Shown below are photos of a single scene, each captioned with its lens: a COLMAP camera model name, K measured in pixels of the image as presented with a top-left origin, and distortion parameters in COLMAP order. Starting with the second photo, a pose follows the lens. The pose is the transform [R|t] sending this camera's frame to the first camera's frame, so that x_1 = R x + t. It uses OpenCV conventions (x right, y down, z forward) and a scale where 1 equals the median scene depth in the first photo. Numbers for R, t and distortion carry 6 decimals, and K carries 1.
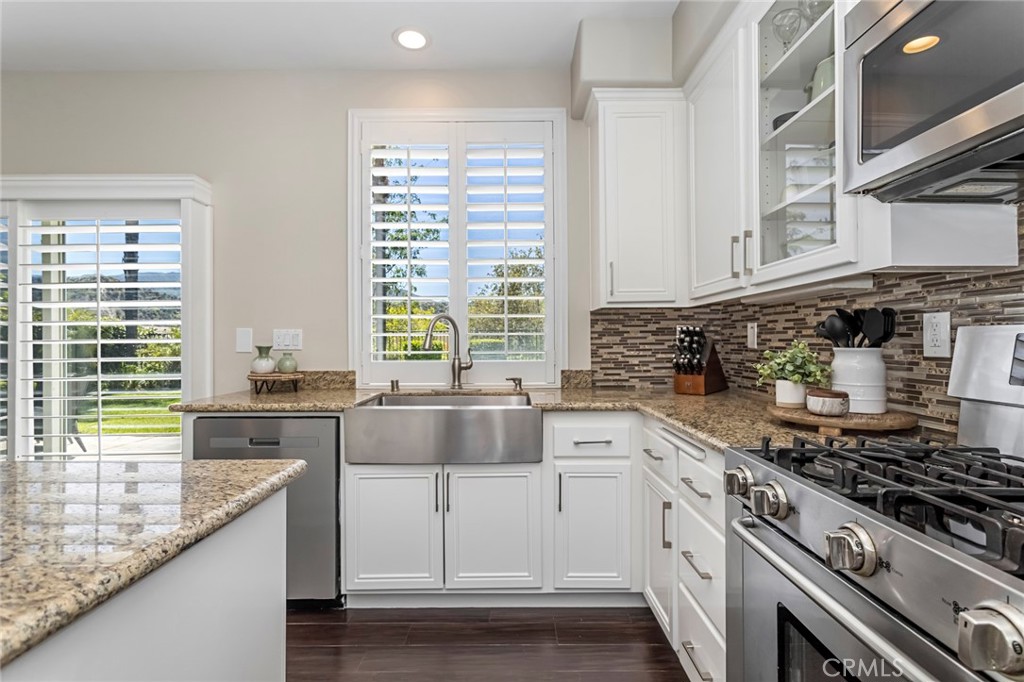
lens RADIAL K [[476.4, 0, 511.1], [0, 476.4, 339.2], [0, 0, 1]] dist [-0.002102, -0.001011]
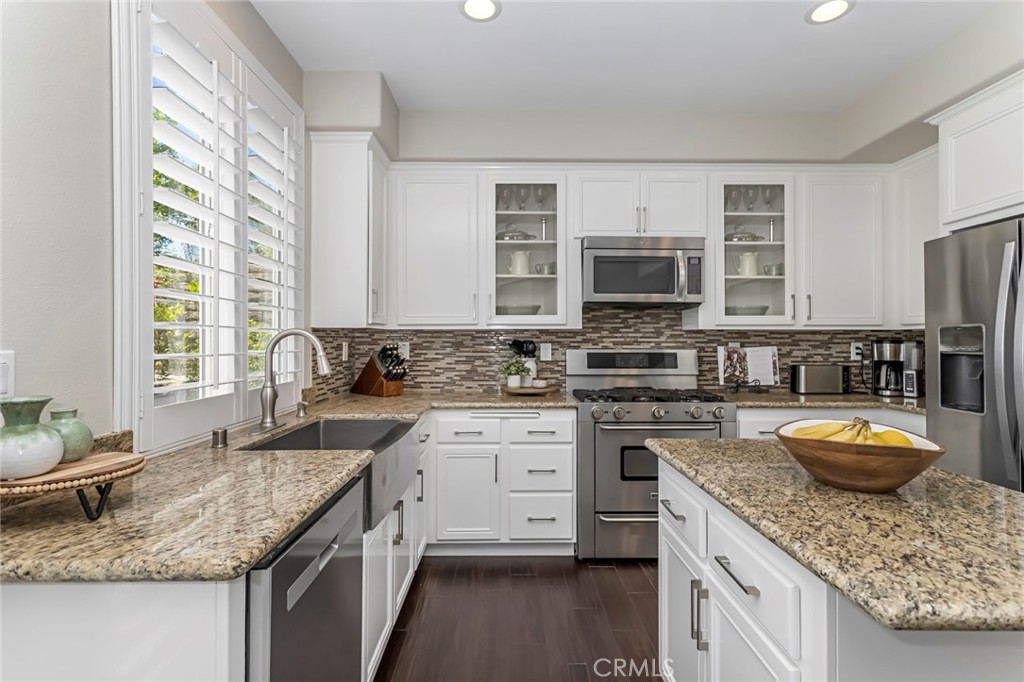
lens RADIAL K [[476.4, 0, 511.1], [0, 476.4, 339.2], [0, 0, 1]] dist [-0.002102, -0.001011]
pose [[-0.004392, 0.006810, 0.999967, -0.894529], [-0.005375, 0.999962, -0.006834, -0.032340], [-0.999976, -0.005405, -0.004355, 0.638105]]
